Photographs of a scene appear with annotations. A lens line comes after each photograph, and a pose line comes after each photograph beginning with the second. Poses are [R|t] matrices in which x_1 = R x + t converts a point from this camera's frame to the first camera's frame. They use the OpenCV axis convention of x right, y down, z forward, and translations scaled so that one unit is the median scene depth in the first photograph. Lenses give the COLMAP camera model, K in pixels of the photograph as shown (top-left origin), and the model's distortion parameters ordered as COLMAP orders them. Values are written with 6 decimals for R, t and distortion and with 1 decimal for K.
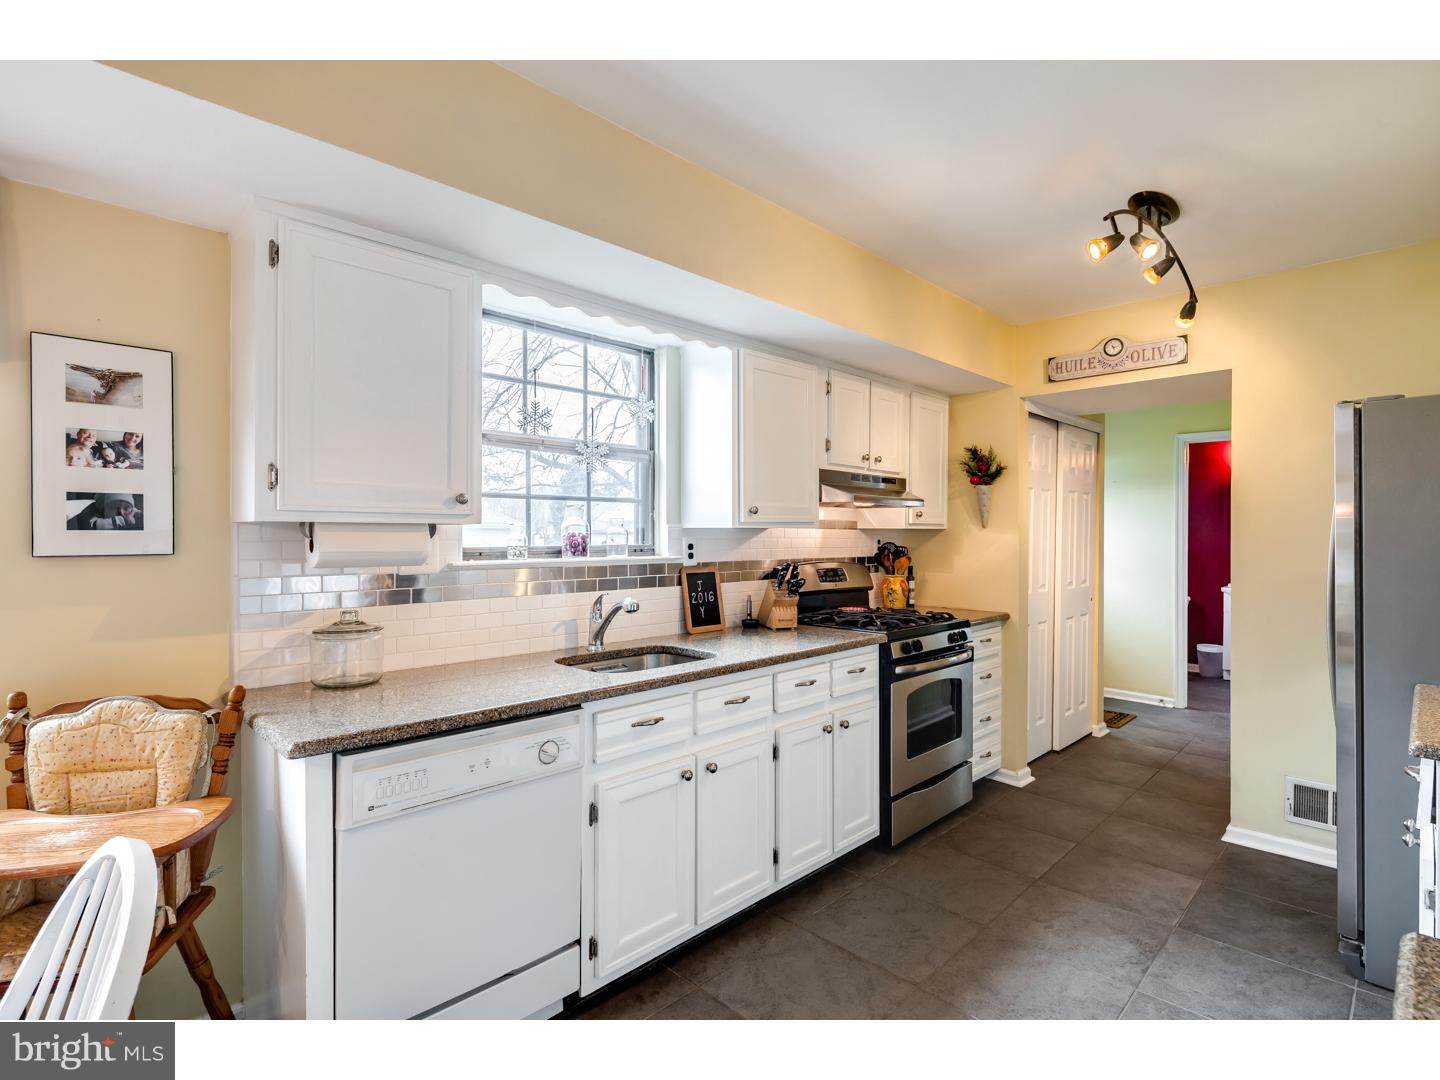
lens RADIAL K [[703.2, 0, 717.5], [0, 703.2, 535.9], [0, 0, 1]] dist [0.000450, -0.000123]
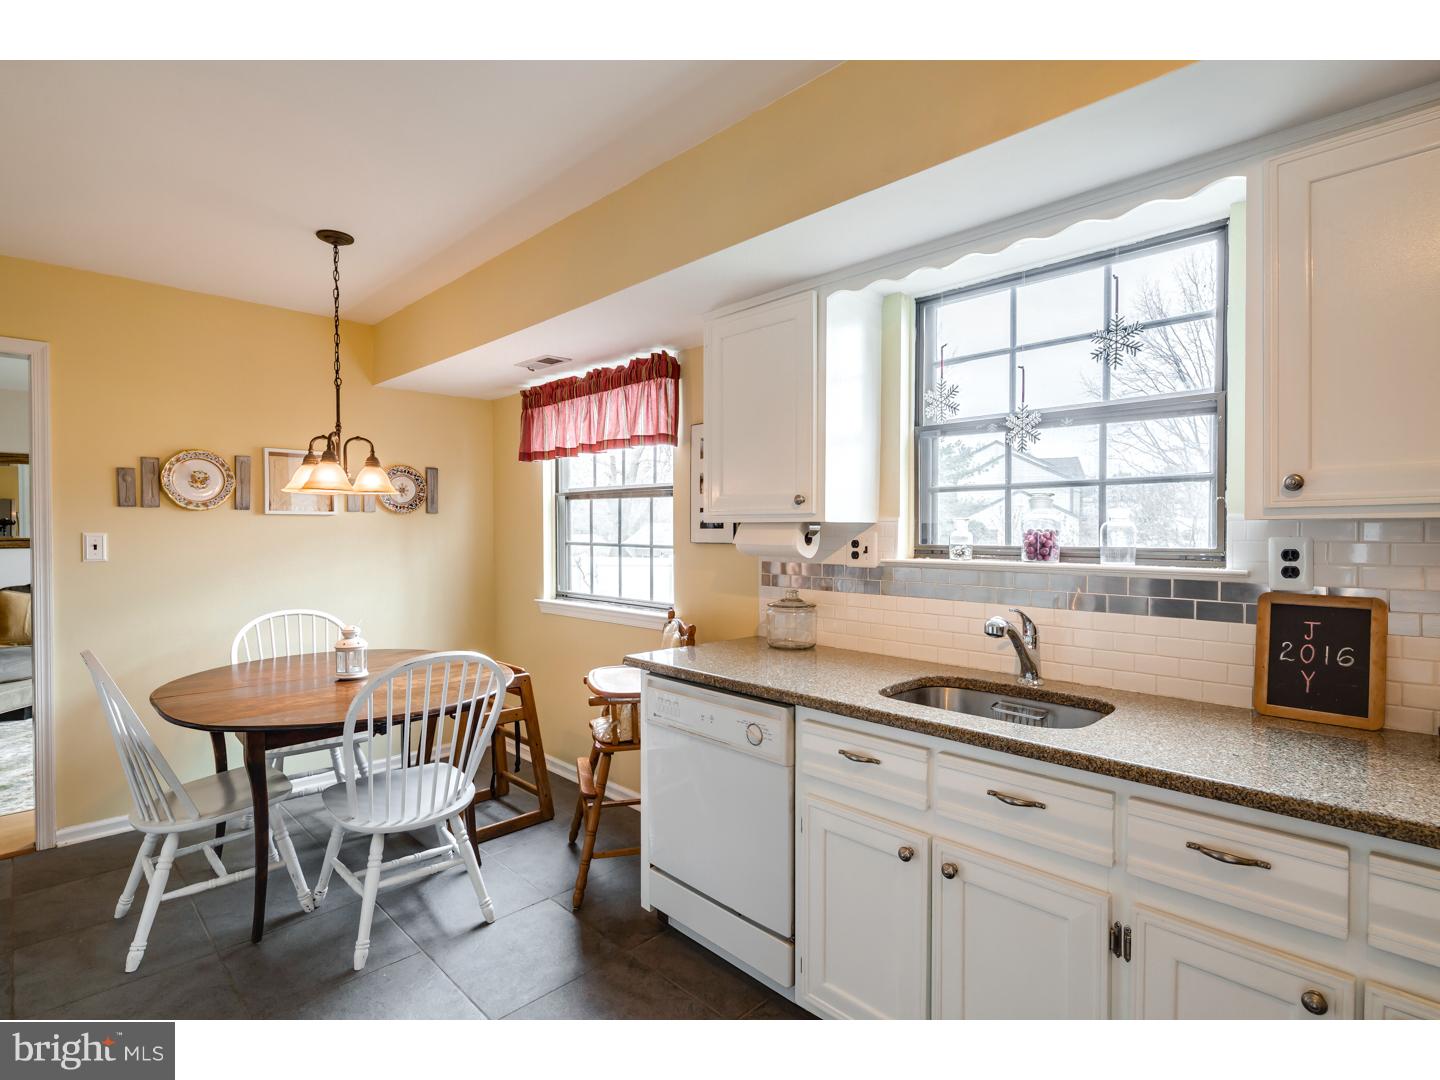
lens RADIAL K [[703.2, 0, 717.5], [0, 703.2, 535.9], [0, 0, 1]] dist [0.000450, -0.000123]
pose [[-0.007169, 0.000709, -0.999974, 0.565217], [-0.008668, 0.999962, 0.000771, 0.004804], [0.999937, 0.008673, -0.007163, 0.647284]]
